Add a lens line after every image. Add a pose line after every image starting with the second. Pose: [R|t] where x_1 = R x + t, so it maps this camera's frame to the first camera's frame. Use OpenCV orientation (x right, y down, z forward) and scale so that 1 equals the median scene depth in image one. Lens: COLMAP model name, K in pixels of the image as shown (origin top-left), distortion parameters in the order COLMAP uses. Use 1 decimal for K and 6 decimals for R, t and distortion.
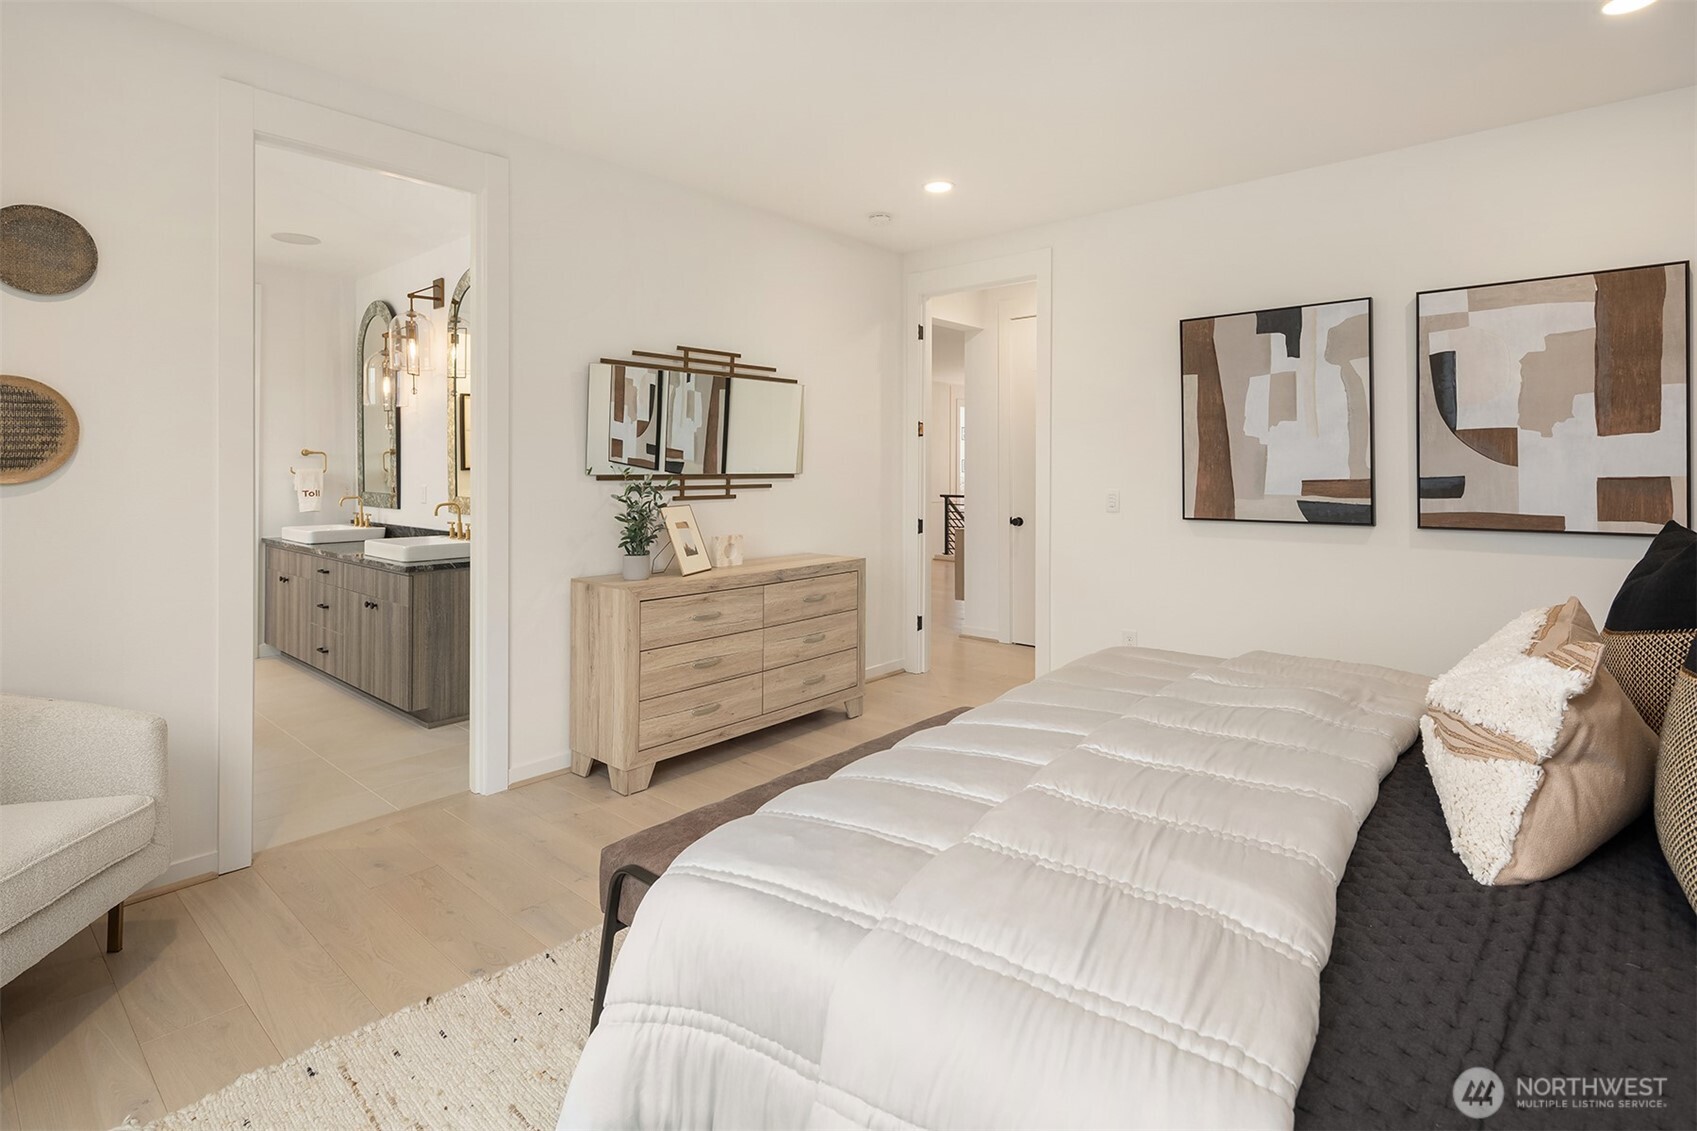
lens RADIAL K [[826.7, 0, 854.0], [0, 826.7, 466.0], [0, 0, 1]] dist [0.000990, 0.000082]
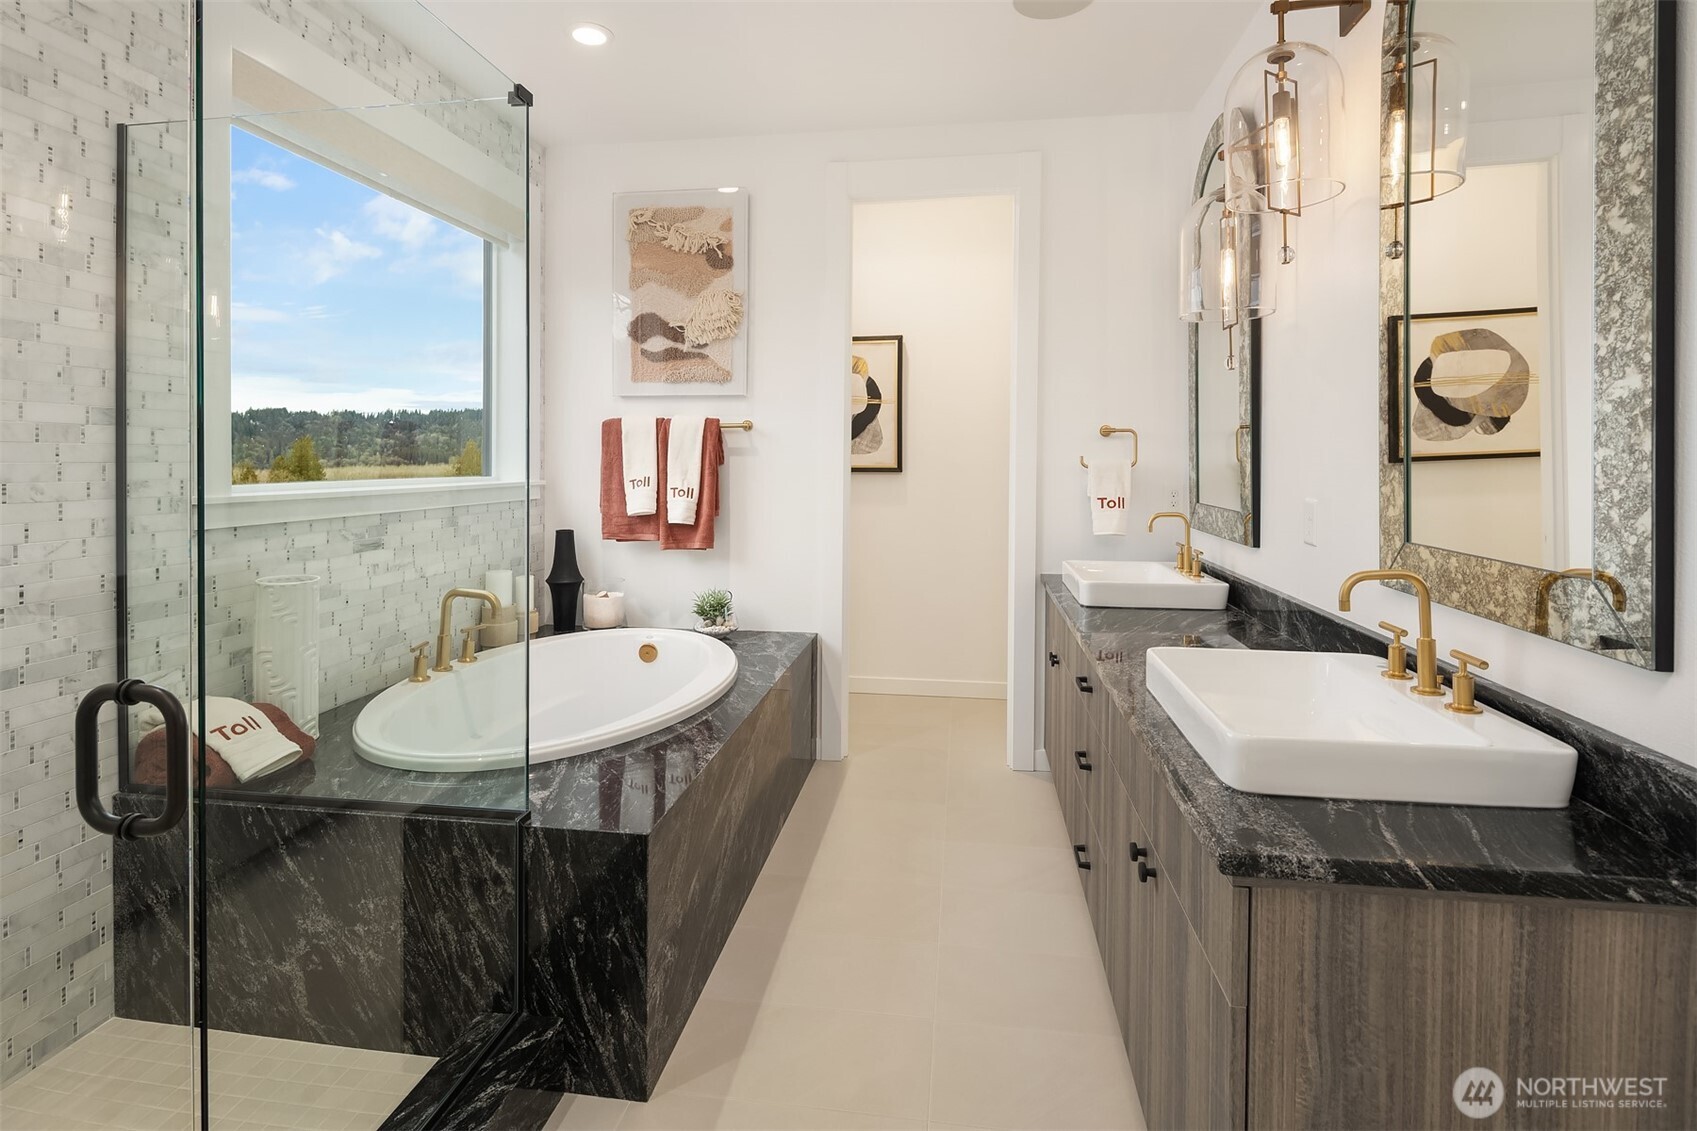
lens RADIAL K [[826.7, 0, 854.0], [0, 826.7, 466.0], [0, 0, 1]] dist [0.000990, 0.000082]
pose [[0.543353, 0.011481, -0.839426, -0.289998], [-0.002497, 0.999924, 0.012060, 0.001492], [0.839501, -0.004457, 0.543340, 0.568558]]
